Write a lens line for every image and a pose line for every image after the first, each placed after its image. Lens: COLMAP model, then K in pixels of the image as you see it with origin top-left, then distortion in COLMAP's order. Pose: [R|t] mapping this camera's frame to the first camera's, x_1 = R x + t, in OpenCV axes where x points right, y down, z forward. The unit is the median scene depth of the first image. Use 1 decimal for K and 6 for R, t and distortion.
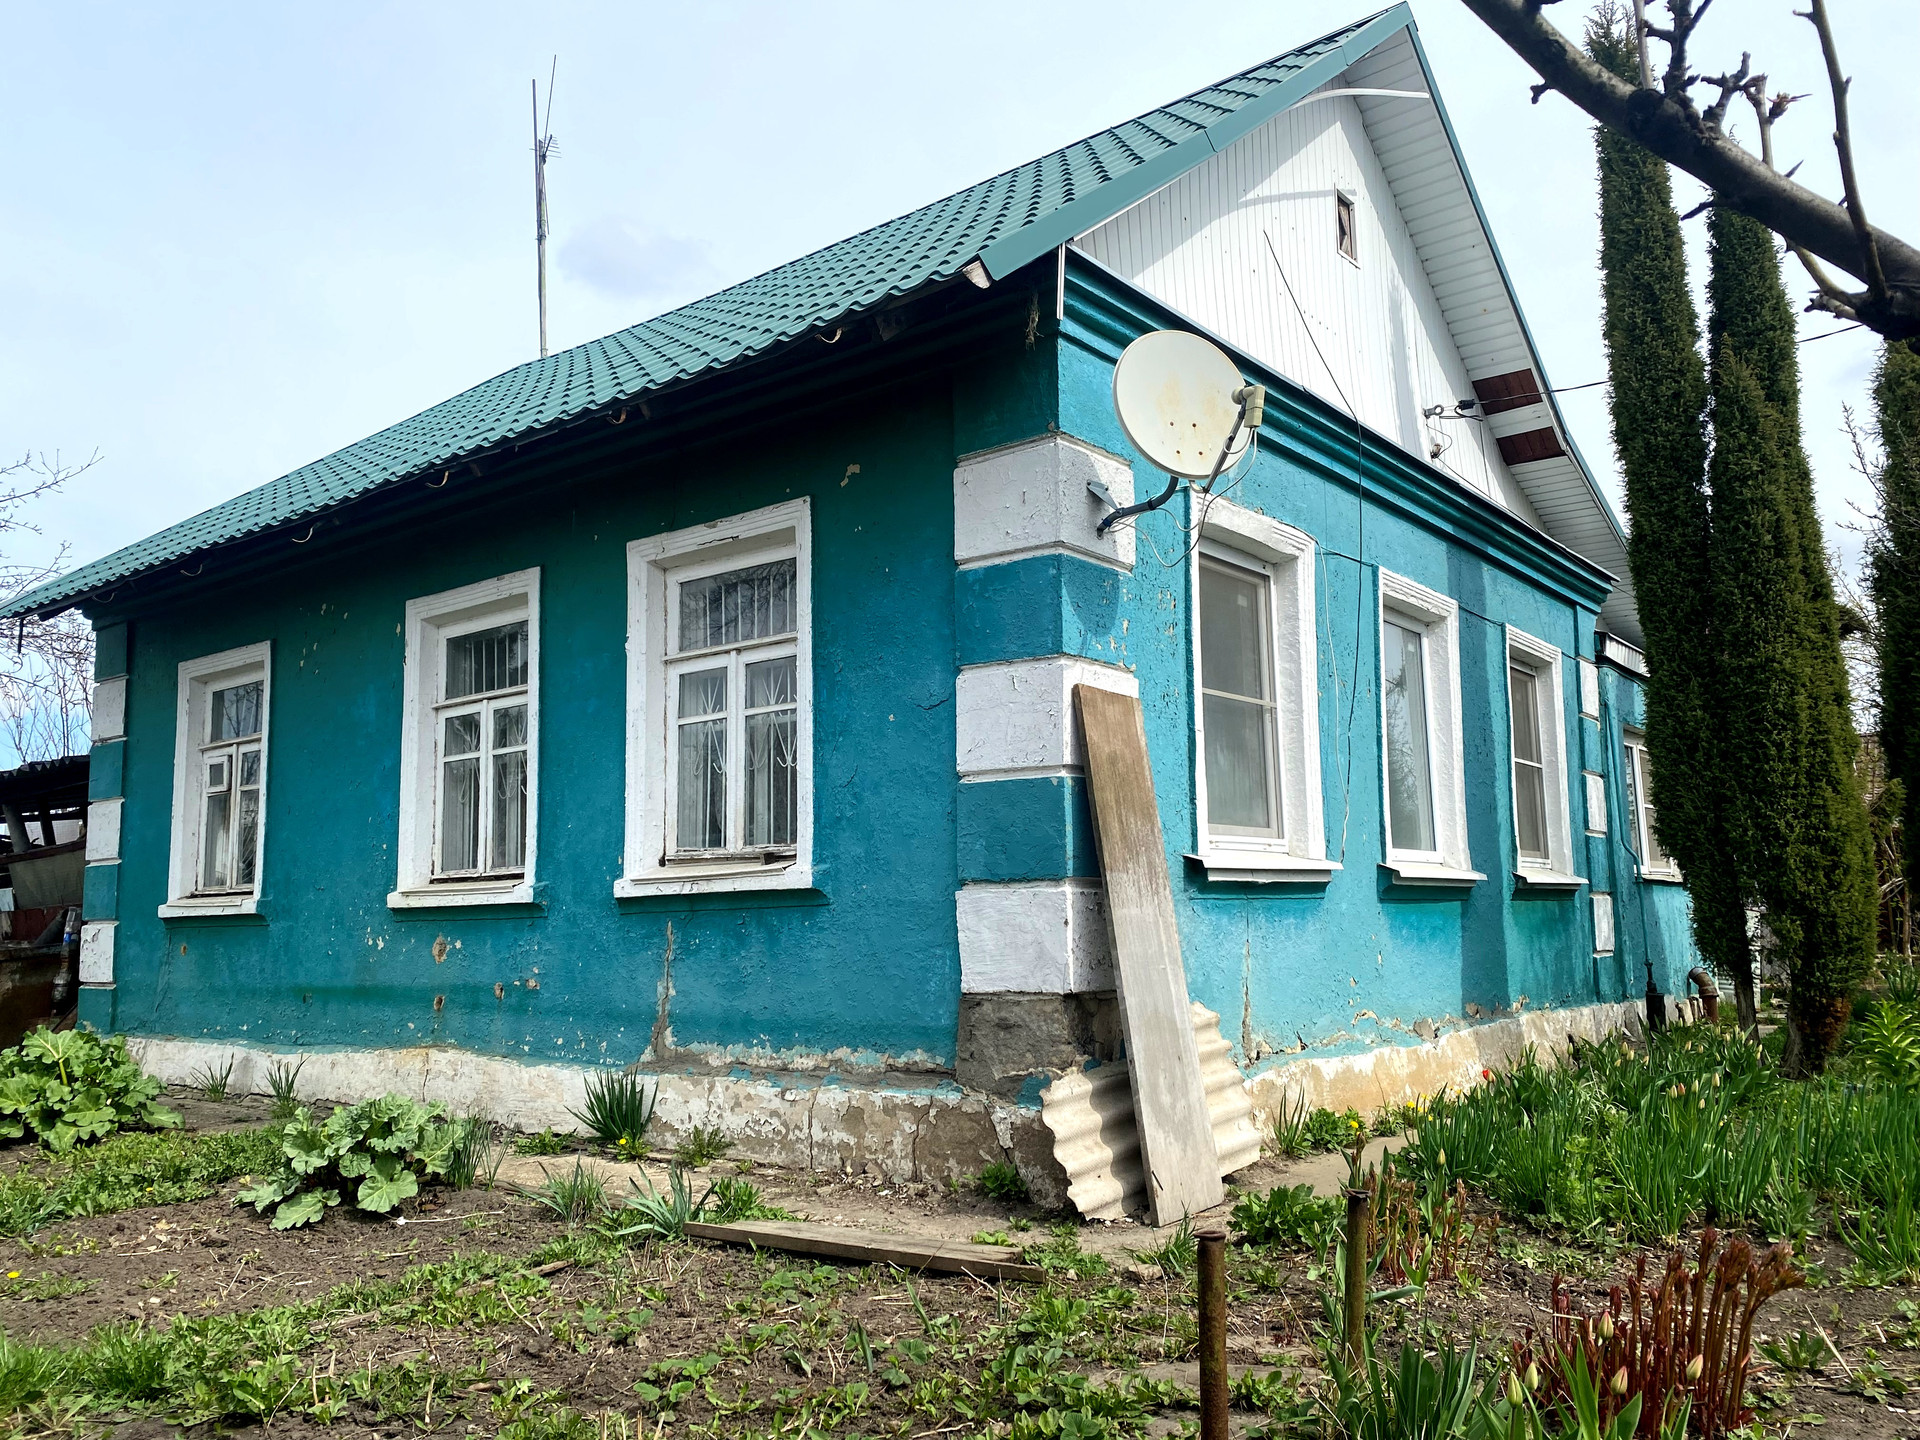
lens RADIAL K [[1469.9, 0, 963.0], [0, 1469.9, 717.4], [0, 0, 1]] dist [0.024431, -0.026578]
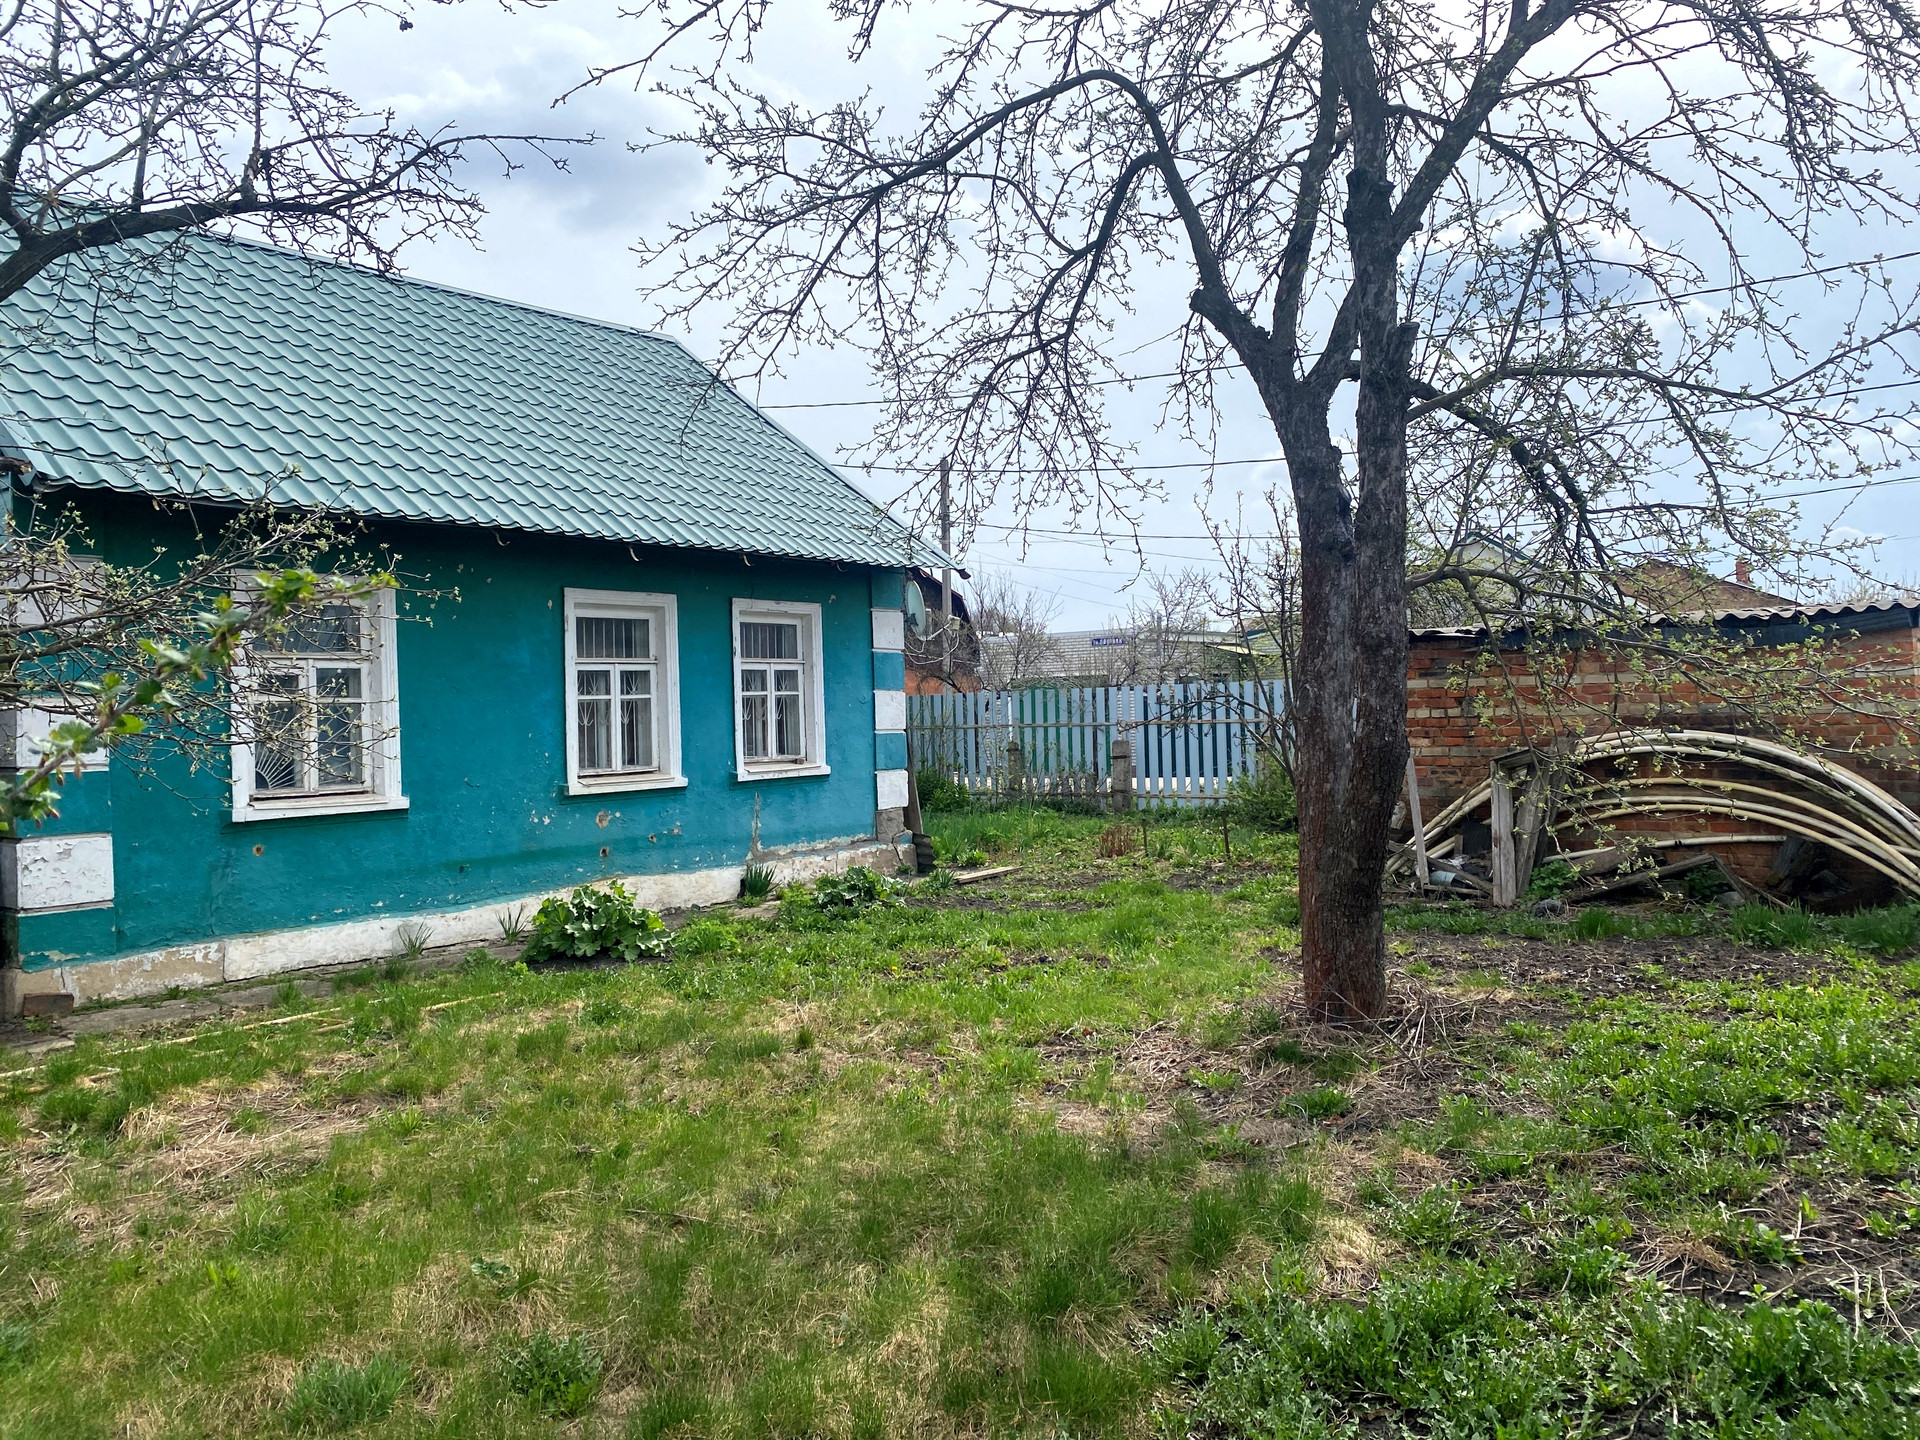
lens RADIAL K [[1469.9, 0, 960.0], [0, 1469.9, 720.3], [0, 0, 1]] dist [0.024431, -0.026578]
pose [[-0.039073, 0.020015, 0.999036, -2.203728], [-0.098552, 0.994848, -0.023786, 0.057662], [-0.994365, -0.099386, -0.036899, 0.773717]]
